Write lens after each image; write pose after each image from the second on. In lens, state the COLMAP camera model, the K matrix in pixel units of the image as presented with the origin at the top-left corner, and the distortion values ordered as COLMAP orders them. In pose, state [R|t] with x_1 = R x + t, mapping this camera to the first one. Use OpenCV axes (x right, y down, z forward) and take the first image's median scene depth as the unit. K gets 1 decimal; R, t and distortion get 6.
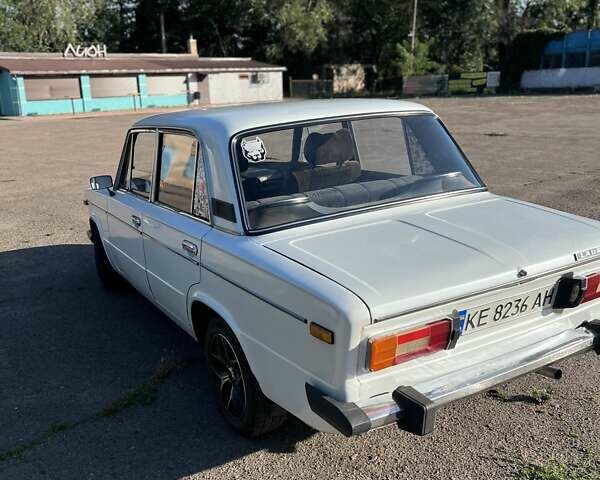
lens RADIAL K [[585.6, 0, 300.0], [0, 585.6, 240.0], [0, 0, 1]] dist [0.061025, -0.108447]
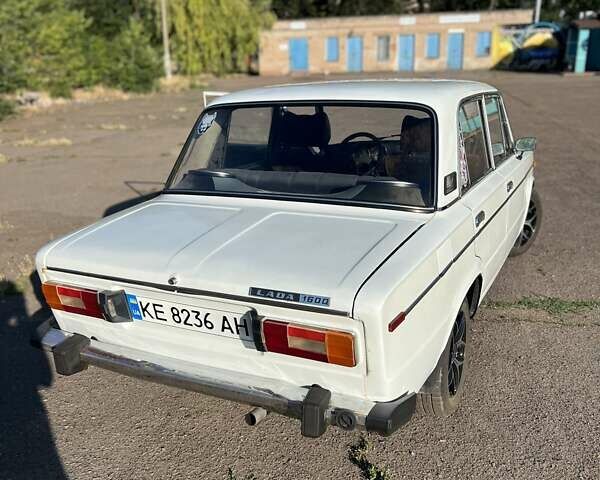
lens RADIAL K [[585.6, 0, 300.0], [0, 585.6, 240.0], [0, 0, 1]] dist [0.061025, -0.108447]
pose [[0.563219, 0.257342, -0.785213, 1.156628], [-0.199348, 0.964516, 0.173117, -0.200917], [0.801901, 0.059028, 0.594534, 0.566620]]
